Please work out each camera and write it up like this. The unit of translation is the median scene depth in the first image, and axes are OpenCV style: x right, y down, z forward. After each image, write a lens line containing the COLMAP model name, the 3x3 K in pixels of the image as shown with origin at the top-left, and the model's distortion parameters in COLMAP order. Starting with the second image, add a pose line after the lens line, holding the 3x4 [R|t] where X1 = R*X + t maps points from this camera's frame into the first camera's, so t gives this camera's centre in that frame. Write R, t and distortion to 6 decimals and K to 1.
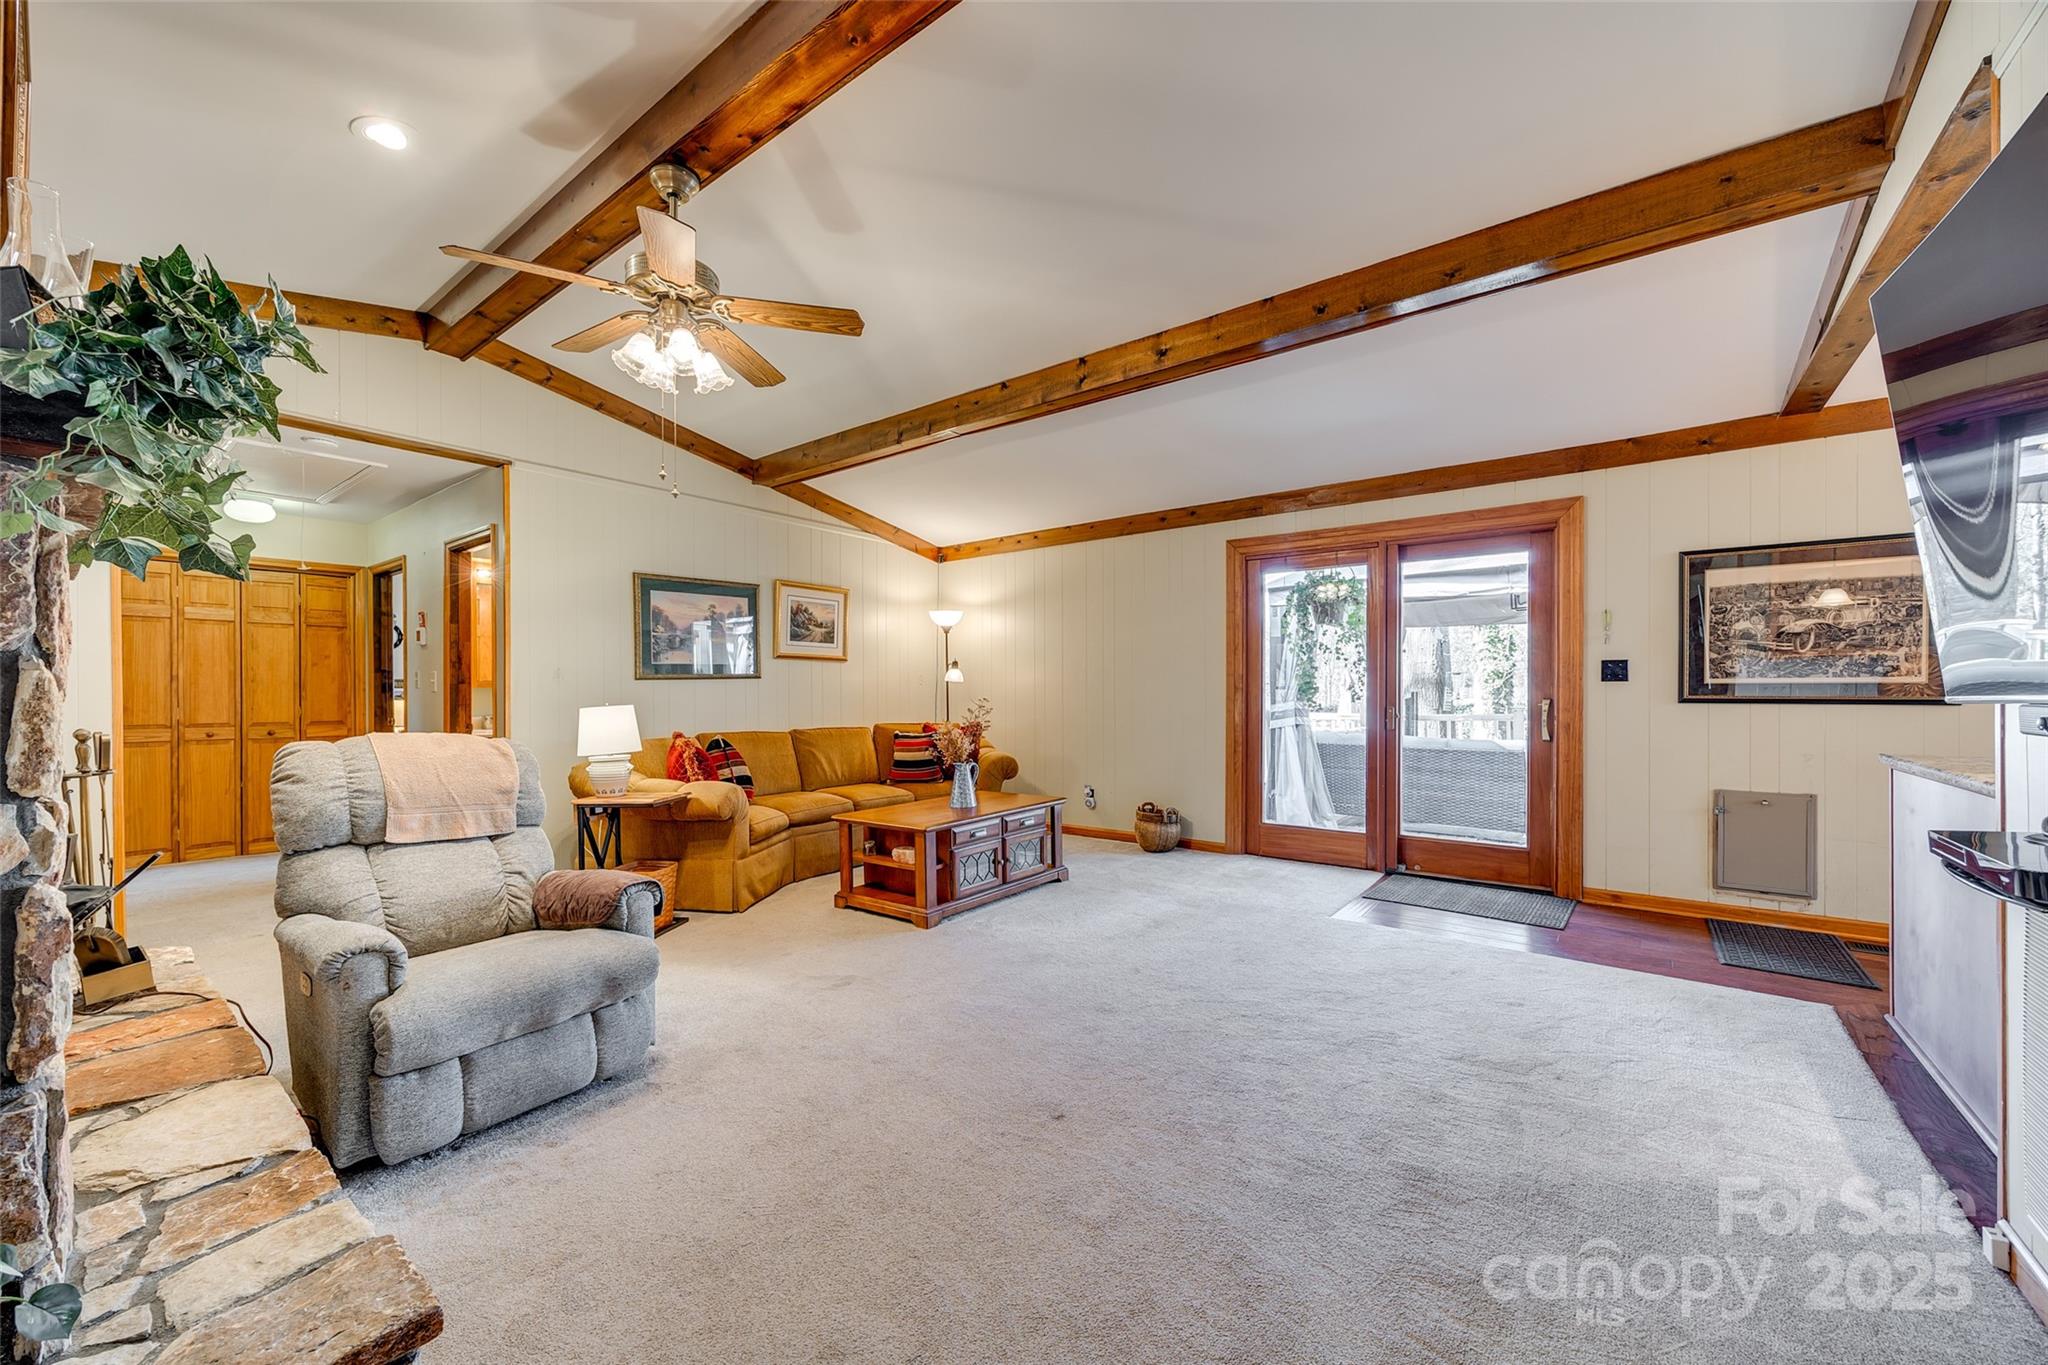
lens RADIAL K [[783.0, 0, 1027.6], [0, 783.0, 693.2], [0, 0, 1]] dist [0.003429, -0.000884]
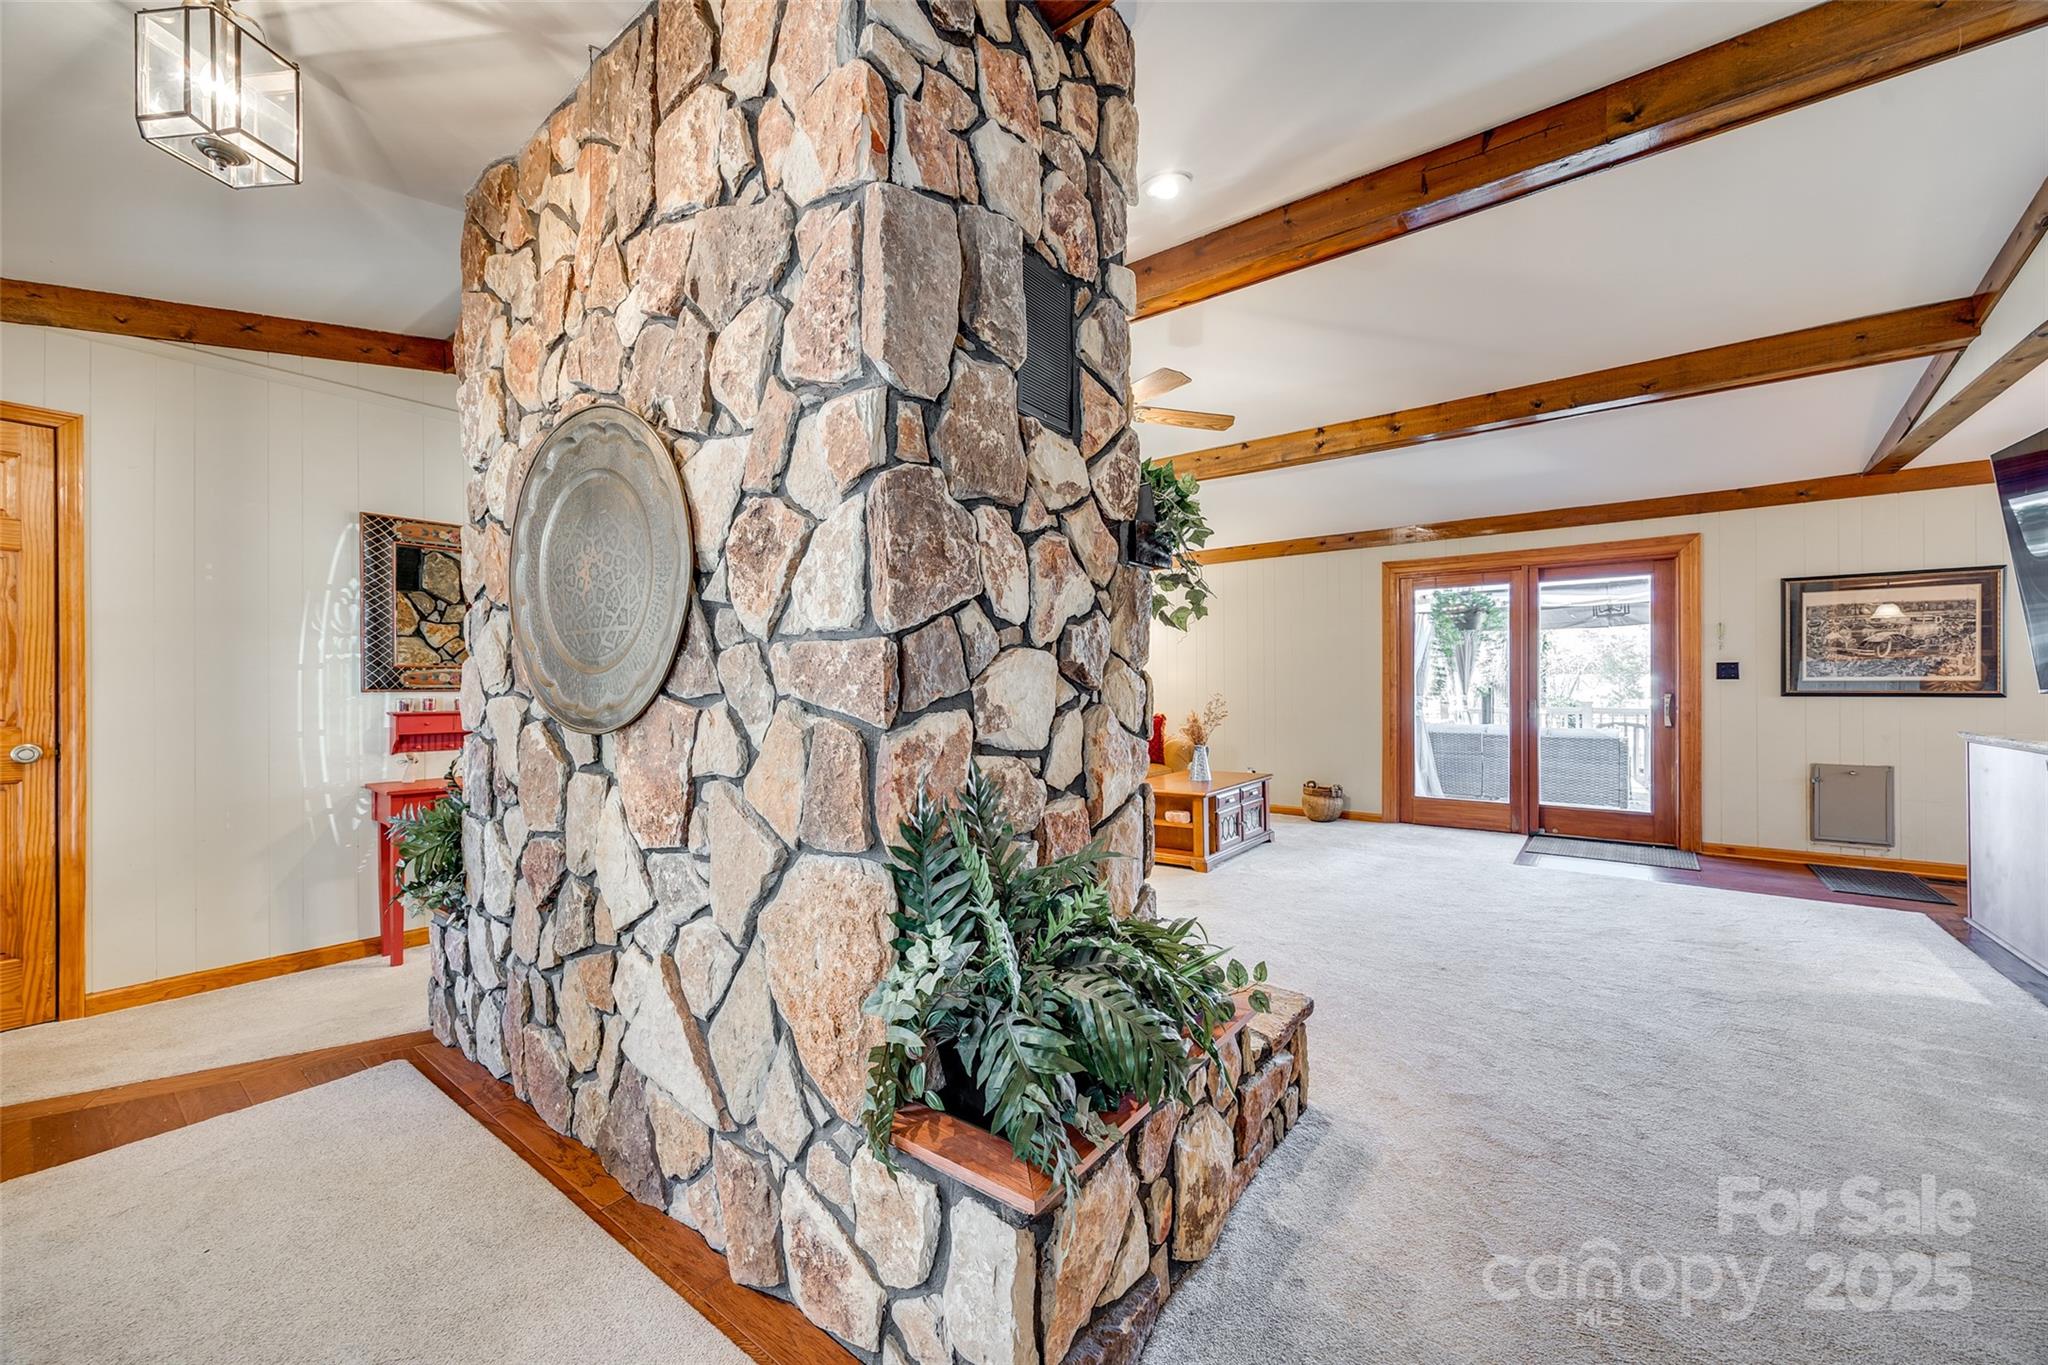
lens RADIAL K [[783.0, 0, 1029.6], [0, 783.0, 684.2], [0, 0, 1]] dist [0.003429, -0.000884]
pose [[0.999964, -0.001058, 0.008402, -0.400259], [0.001116, 0.999975, -0.006912, 0.000495], [-0.008395, 0.006922, 0.999941, -0.265563]]
